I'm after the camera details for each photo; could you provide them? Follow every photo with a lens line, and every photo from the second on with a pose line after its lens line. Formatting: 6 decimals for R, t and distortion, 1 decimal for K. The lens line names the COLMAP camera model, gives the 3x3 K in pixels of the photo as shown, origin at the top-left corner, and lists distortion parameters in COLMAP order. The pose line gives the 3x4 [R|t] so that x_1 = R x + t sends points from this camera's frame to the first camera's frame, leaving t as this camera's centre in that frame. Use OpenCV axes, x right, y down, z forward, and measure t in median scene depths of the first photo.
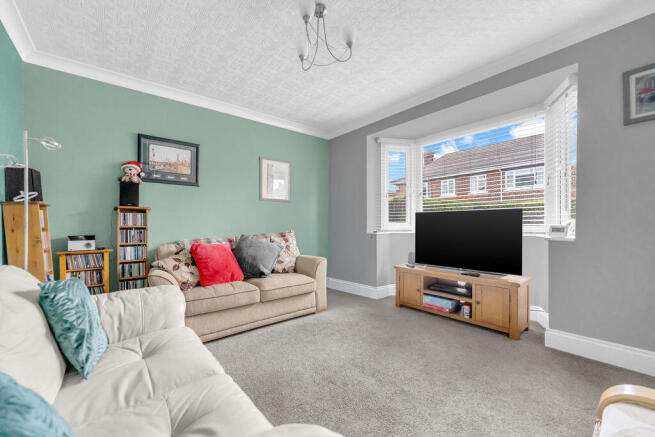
lens RADIAL K [[262.8, 0, 332.1], [0, 262.8, 227.3], [0, 0, 1]] dist [0.000559, -0.000234]
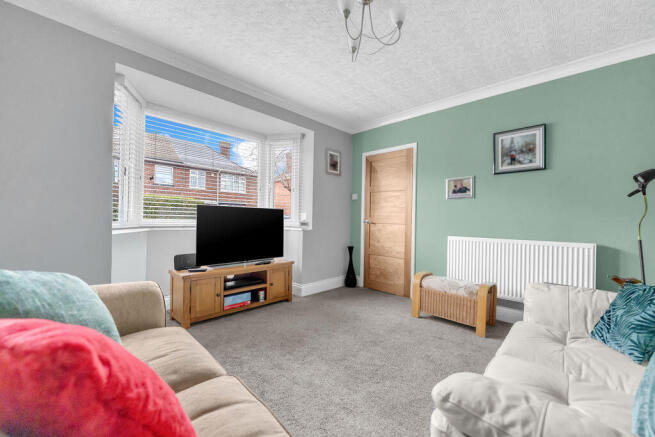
lens RADIAL K [[262.8, 0, 327.6], [0, 262.8, 218.5], [0, 0, 1]] dist [0.000559, -0.000234]
pose [[-0.087183, 0.005701, 0.996176, -0.645190], [-0.002311, 0.999980, -0.005925, -0.012506], [-0.996190, -0.002819, -0.087168, 0.797204]]
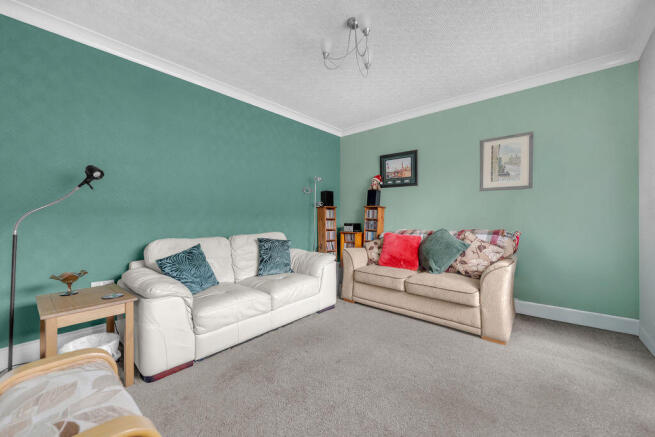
lens RADIAL K [[262.8, 0, 327.6], [0, 262.8, 214.3], [0, 0, 1]] dist [0.000559, -0.000234]
pose [[0.143804, 0.003285, -0.989601, 0.677824], [-0.012995, 0.999915, 0.001431, -0.024947], [0.989521, 0.012654, 0.143834, 0.488407]]
